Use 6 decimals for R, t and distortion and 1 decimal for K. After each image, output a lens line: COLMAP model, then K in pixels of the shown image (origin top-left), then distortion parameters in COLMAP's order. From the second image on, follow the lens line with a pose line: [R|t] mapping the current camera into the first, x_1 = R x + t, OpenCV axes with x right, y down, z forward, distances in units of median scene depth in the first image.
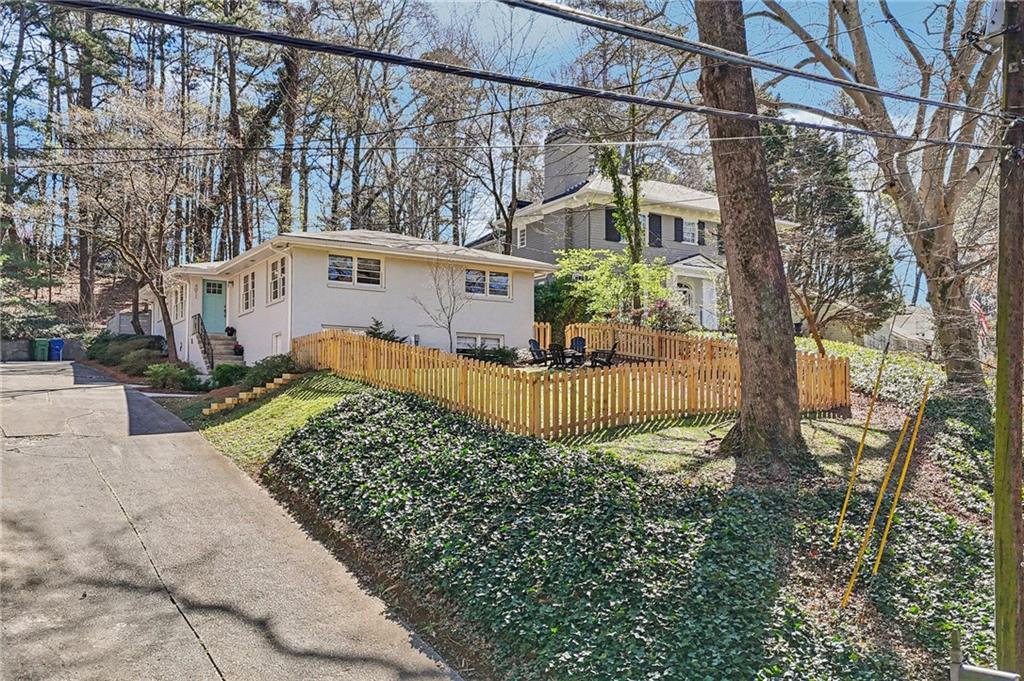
lens RADIAL K [[775.3, 0, 509.3], [0, 775.3, 375.7], [0, 0, 1]] dist [0.053409, -0.000128]
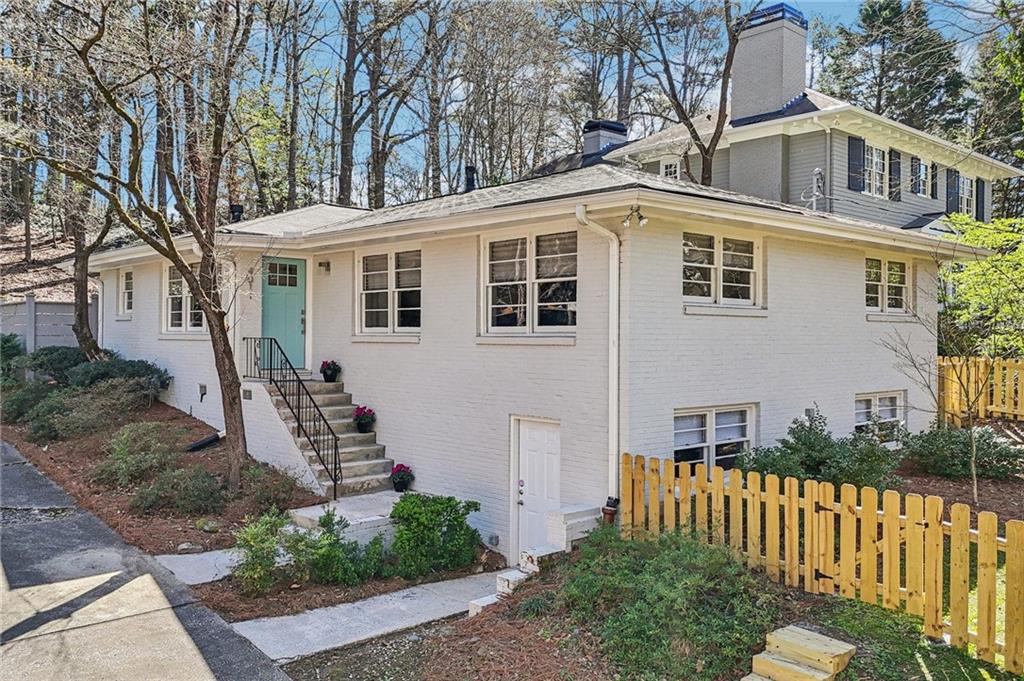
lens RADIAL K [[772.0, 0, 495.8], [0, 772.0, 339.9], [0, 0, 1]] dist [0.029664, 0.001588]
pose [[0.986374, 0.006737, 0.164383, -0.336873], [-0.015699, 0.998456, 0.053284, -0.102566], [-0.163770, -0.055139, 0.984956, 0.528723]]
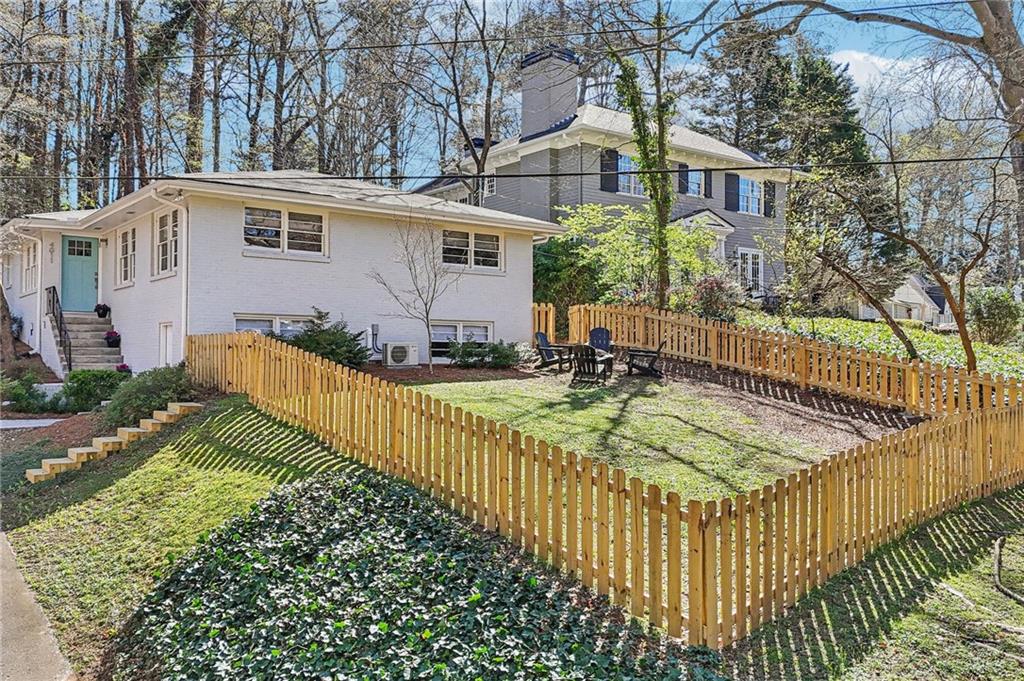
lens RADIAL K [[772.0, 0, 495.8], [0, 772.0, 339.9], [0, 0, 1]] dist [0.029664, 0.001588]
pose [[0.996536, 0.006114, 0.082943, -0.061747], [-0.008474, 0.999568, 0.028135, -0.053432], [-0.082735, -0.028740, 0.996157, 0.271561]]
